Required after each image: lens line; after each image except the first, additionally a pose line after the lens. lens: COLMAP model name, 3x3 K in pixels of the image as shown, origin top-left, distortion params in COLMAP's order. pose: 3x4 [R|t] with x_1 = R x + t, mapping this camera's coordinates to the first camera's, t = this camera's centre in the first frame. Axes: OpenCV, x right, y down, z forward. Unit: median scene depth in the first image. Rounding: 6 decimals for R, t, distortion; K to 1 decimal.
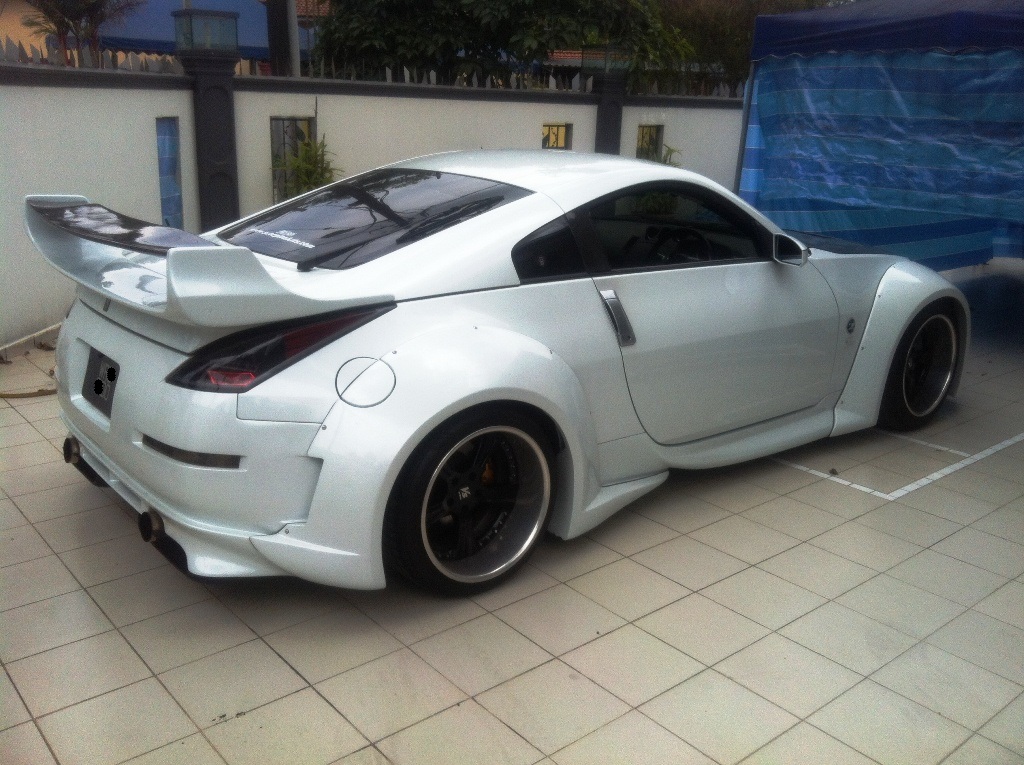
lens RADIAL K [[952.6, 0, 531.6], [0, 952.6, 382.5], [0, 0, 1]] dist [0.002495, -0.017321]
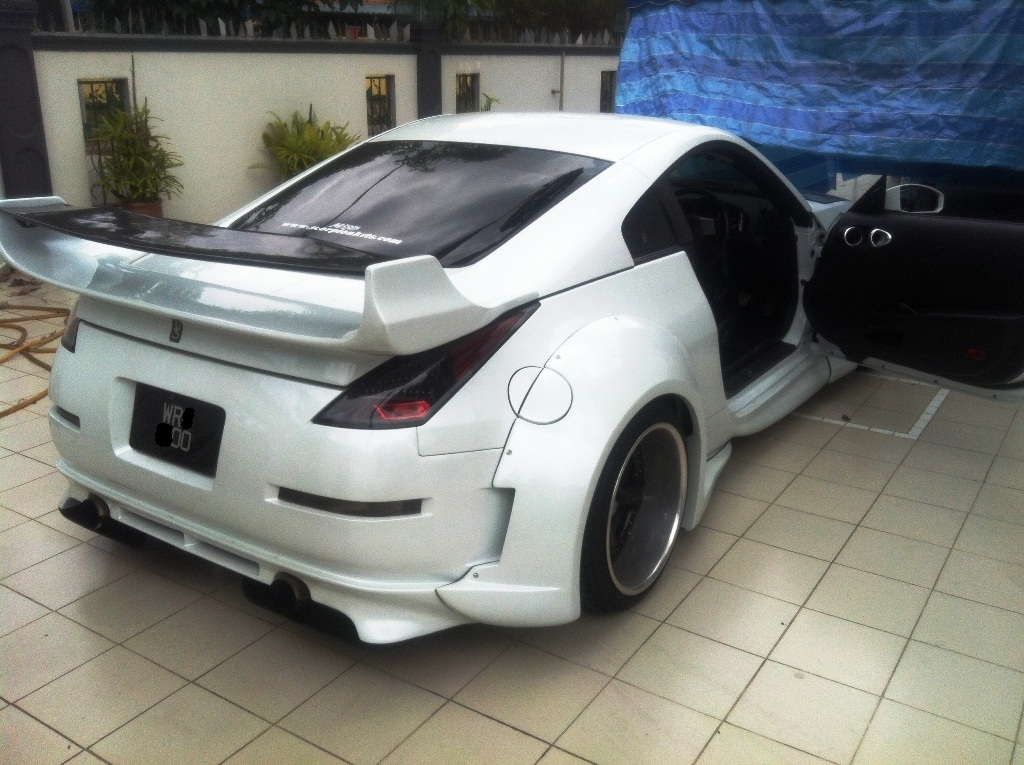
lens RADIAL K [[952.6, 0, 531.6], [0, 952.6, 382.5], [0, 0, 1]] dist [0.002495, -0.017321]
pose [[0.959918, -0.114189, 0.255967, -0.188825], [0.100219, 0.992706, 0.067015, -0.033217], [-0.261752, -0.038676, 0.964360, 0.070841]]
